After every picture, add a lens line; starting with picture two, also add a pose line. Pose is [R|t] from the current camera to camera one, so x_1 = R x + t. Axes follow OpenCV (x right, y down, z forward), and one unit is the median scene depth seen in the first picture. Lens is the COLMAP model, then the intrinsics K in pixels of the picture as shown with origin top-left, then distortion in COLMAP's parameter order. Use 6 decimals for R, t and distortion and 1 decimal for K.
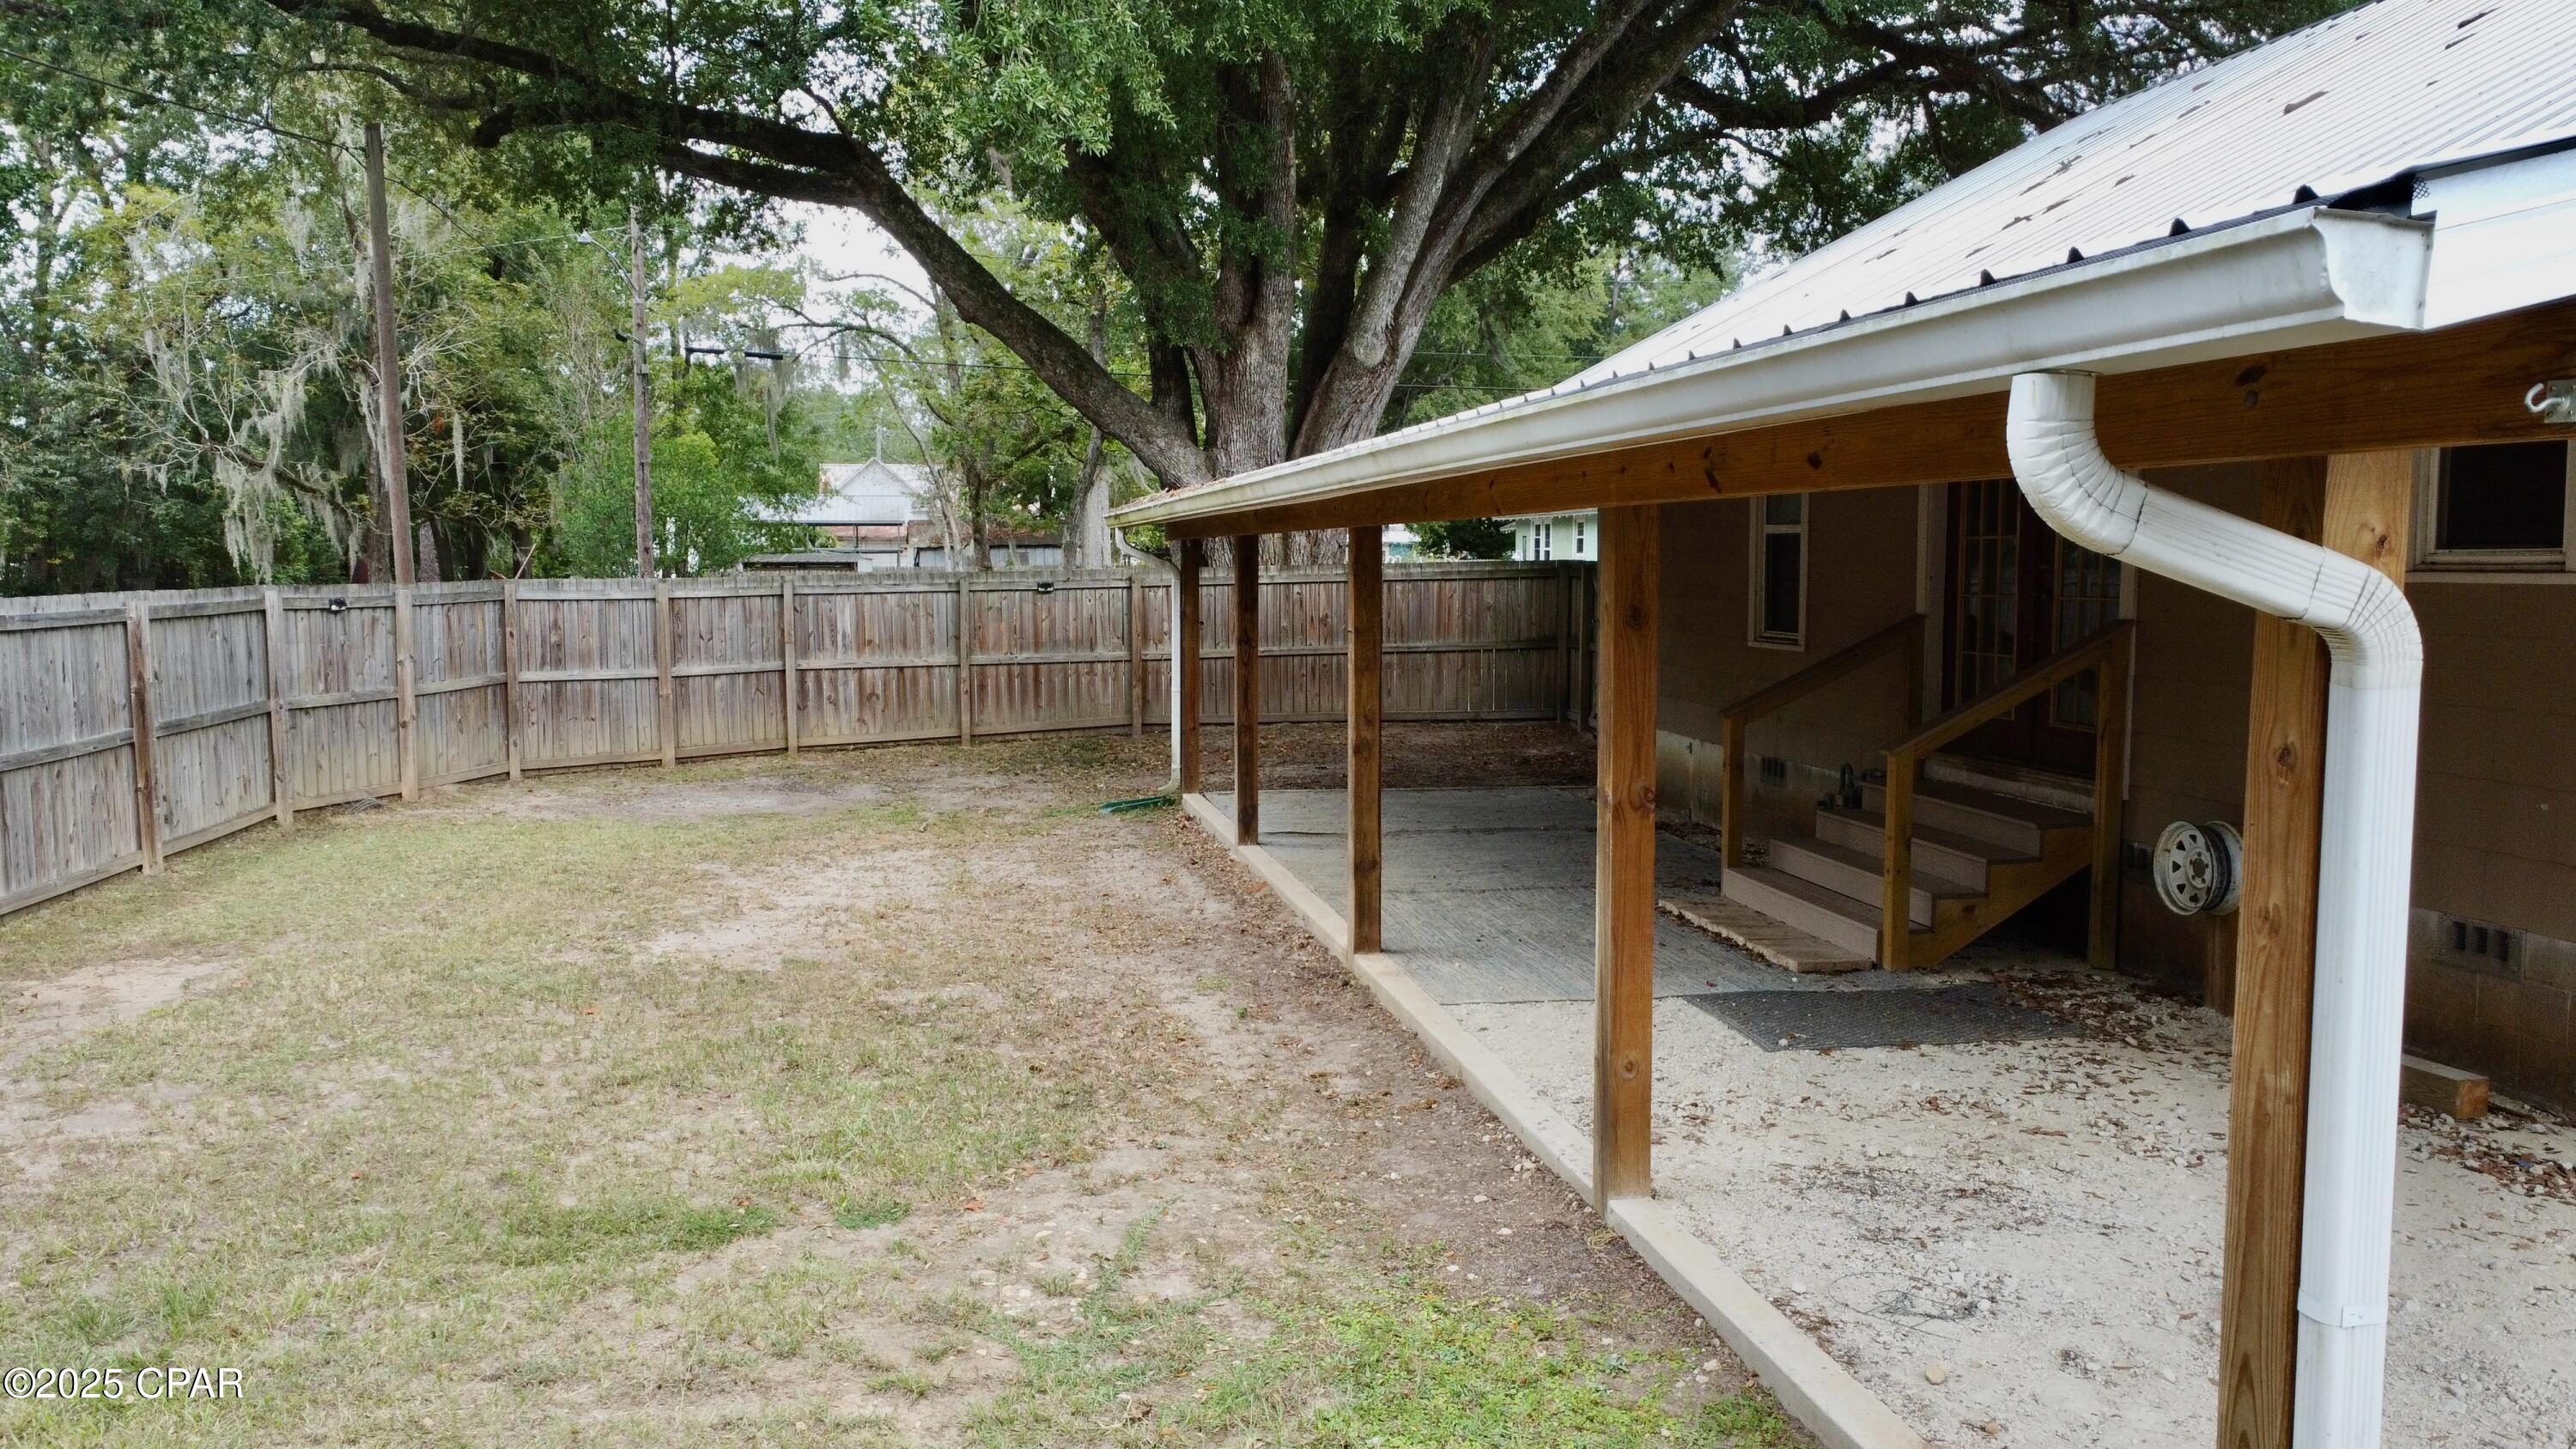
lens RADIAL K [[1947.9, 0, 1290.5], [0, 1947.9, 725.9], [0, 0, 1]] dist [0.011657, 0.003981]
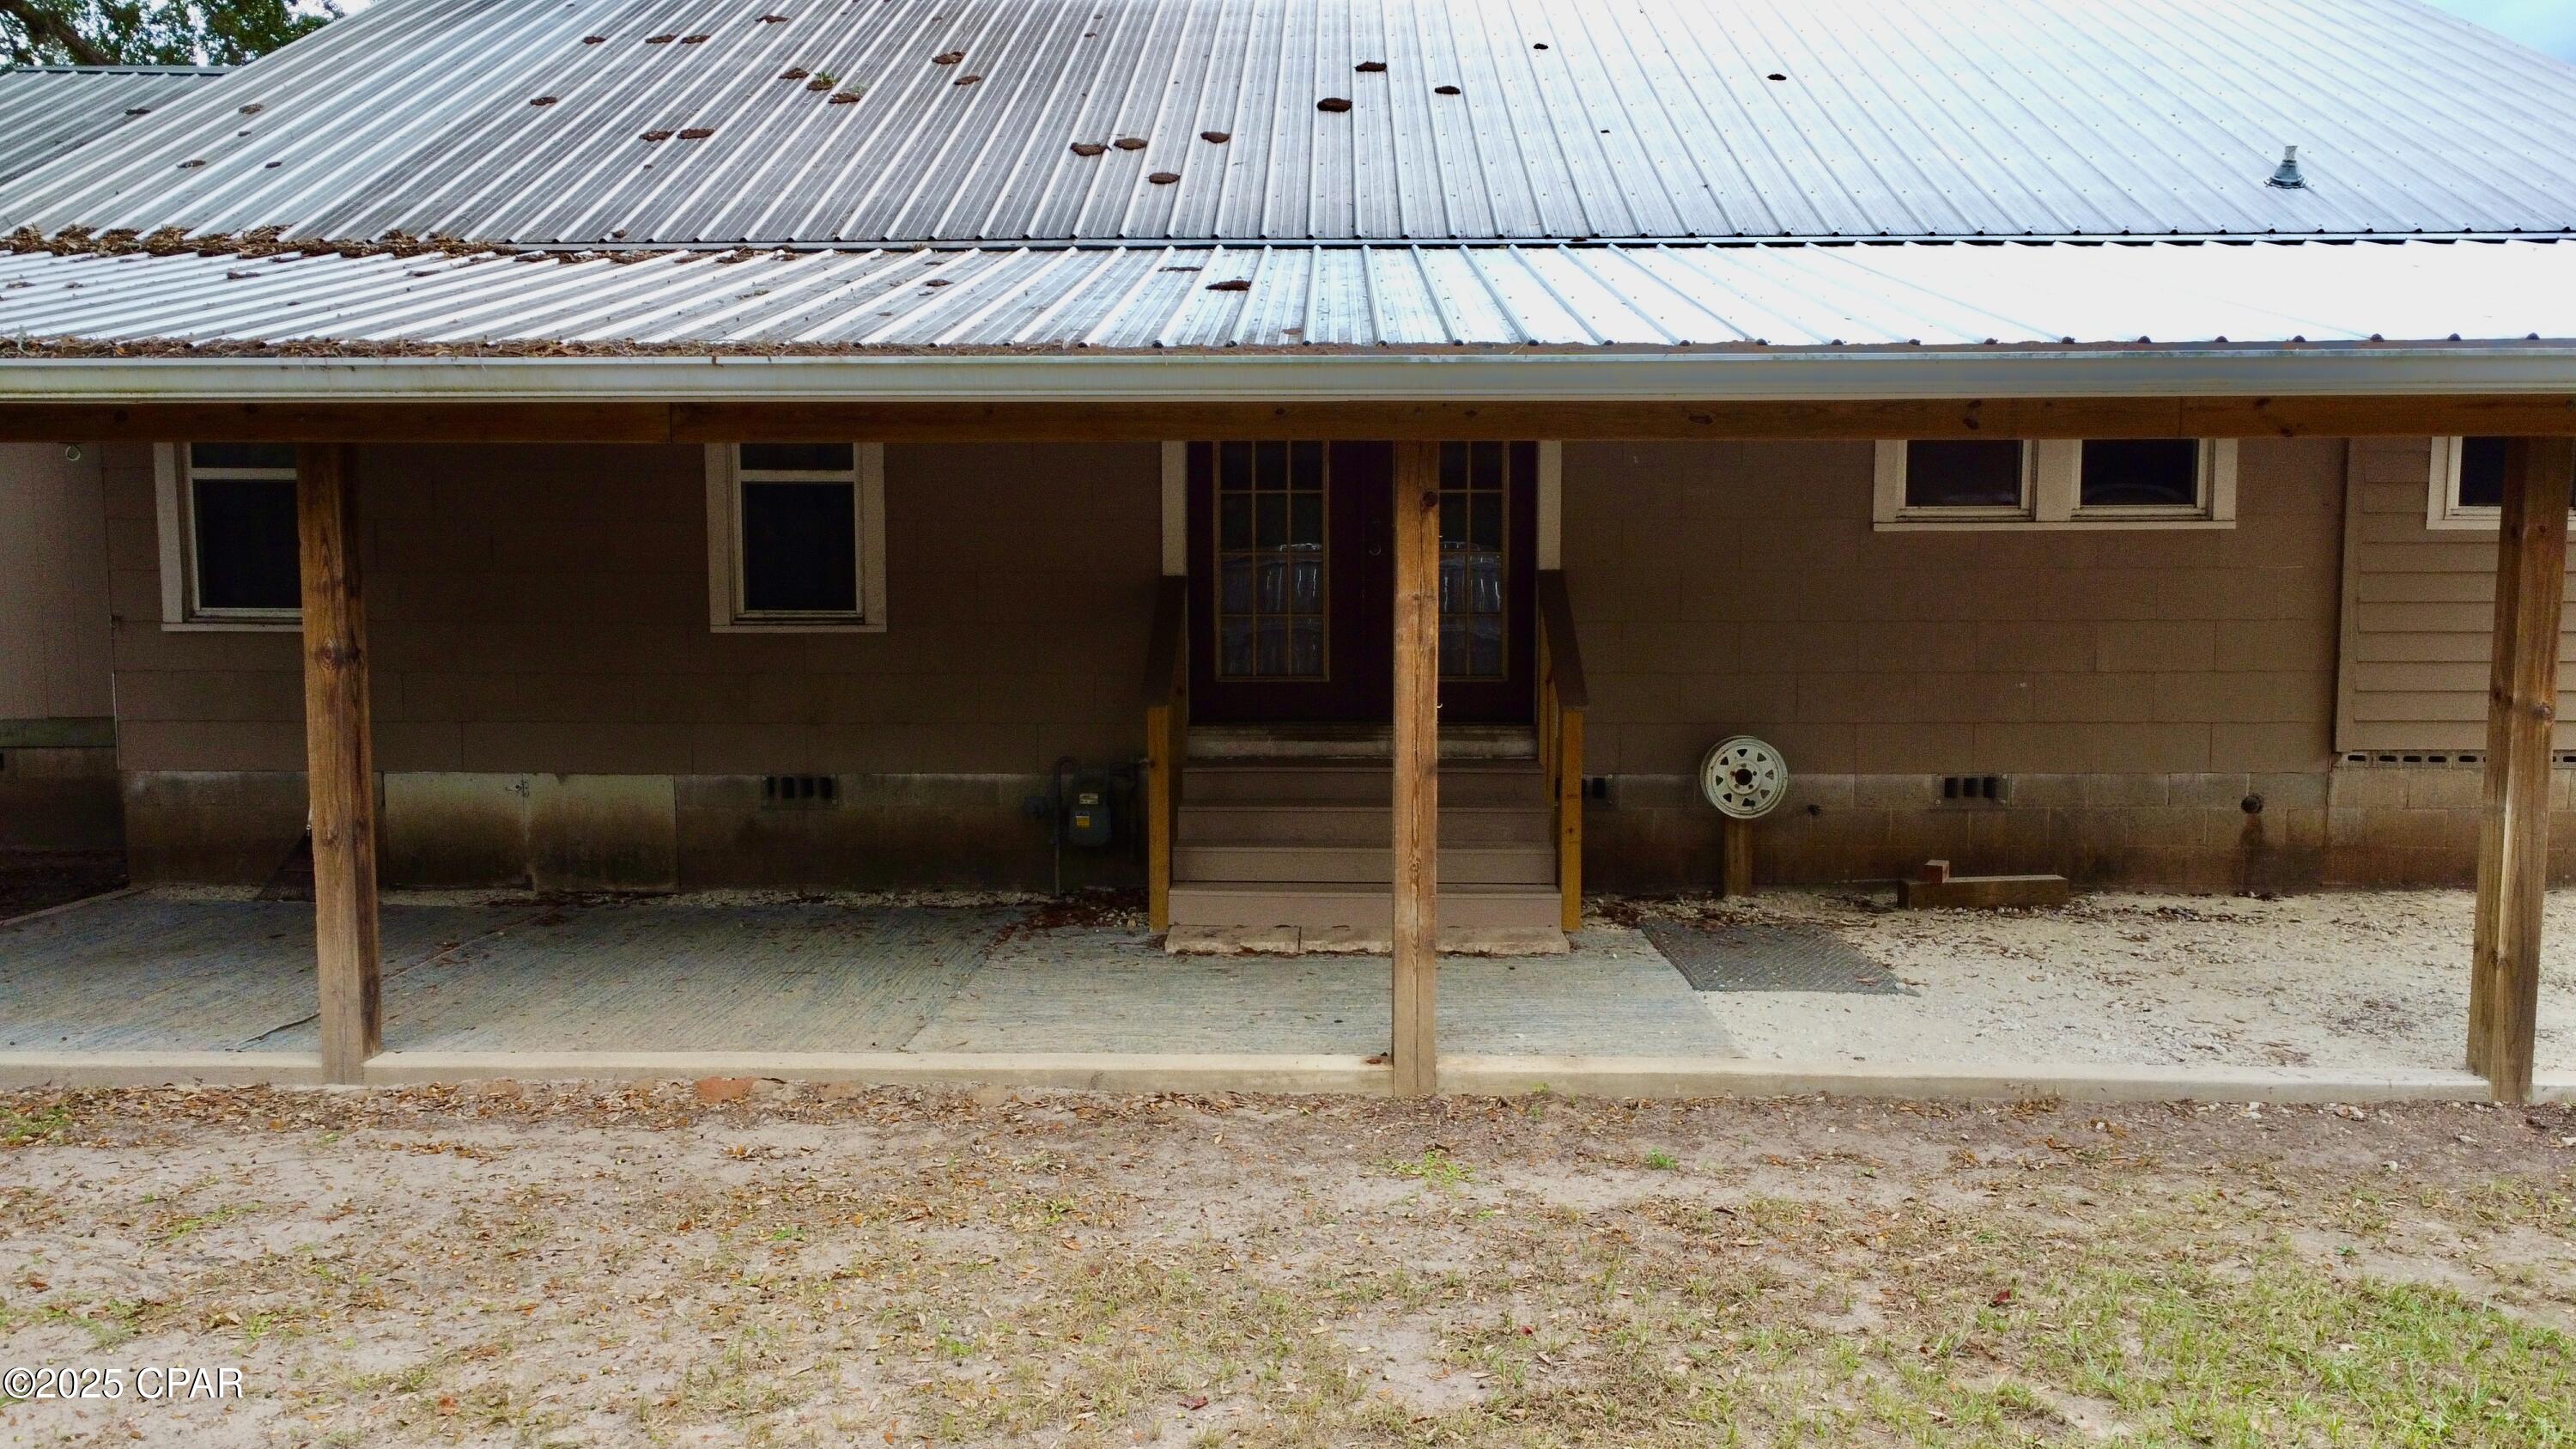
lens RADIAL K [[1947.9, 0, 1290.7], [0, 1947.9, 728.2], [0, 0, 1]] dist [0.011657, 0.003981]
pose [[0.205859, -0.092743, 0.974177, -0.765258], [0.084270, 0.993481, 0.076773, -0.072685], [-0.974946, 0.066290, 0.212333, 1.062328]]
